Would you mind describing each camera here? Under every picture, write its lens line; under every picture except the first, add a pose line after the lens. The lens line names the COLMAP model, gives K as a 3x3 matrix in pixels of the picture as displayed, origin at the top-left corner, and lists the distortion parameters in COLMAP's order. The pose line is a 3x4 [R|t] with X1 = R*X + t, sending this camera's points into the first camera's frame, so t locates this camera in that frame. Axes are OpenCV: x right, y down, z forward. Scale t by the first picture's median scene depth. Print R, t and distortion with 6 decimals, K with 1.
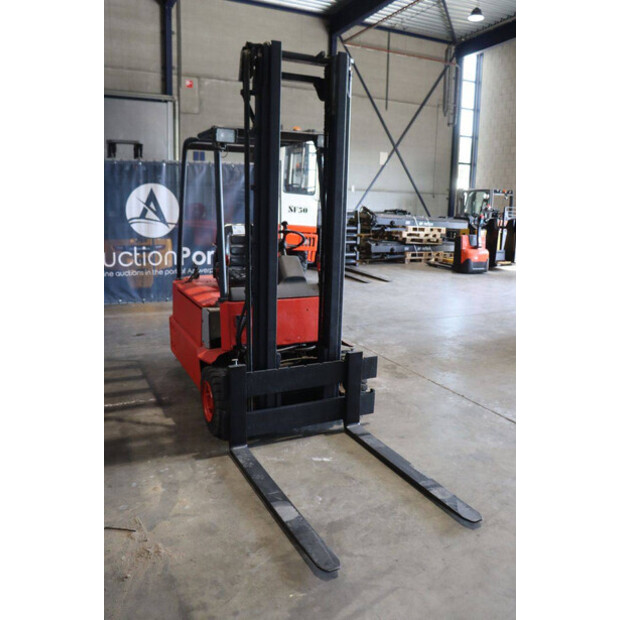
lens RADIAL K [[517.7, 0, 312.5], [0, 517.7, 307.7], [0, 0, 1]] dist [-0.172512, 0.166068]
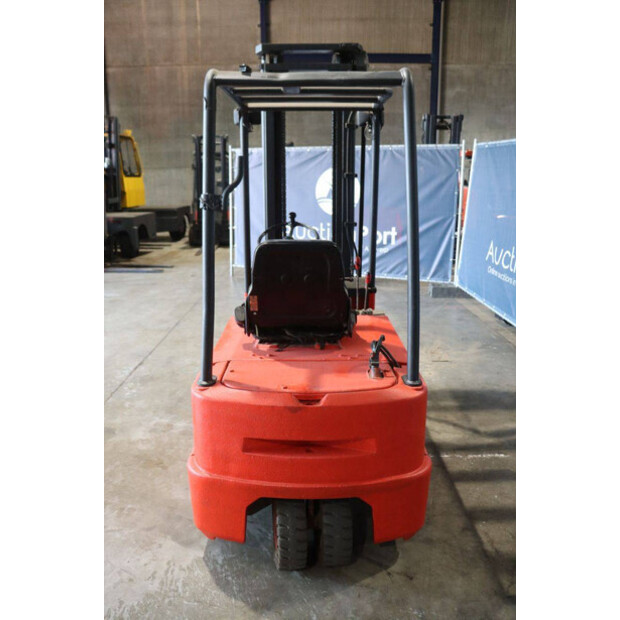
lens RADIAL K [[503.4, 0, 306.6], [0, 503.4, 308.0], [0, 0, 1]] dist [-0.165647, 0.143787]
pose [[-0.894391, -0.134439, 0.426604, -0.514509], [0.071781, 0.898258, 0.433567, -0.440233], [-0.441489, 0.418401, -0.793744, 1.972850]]
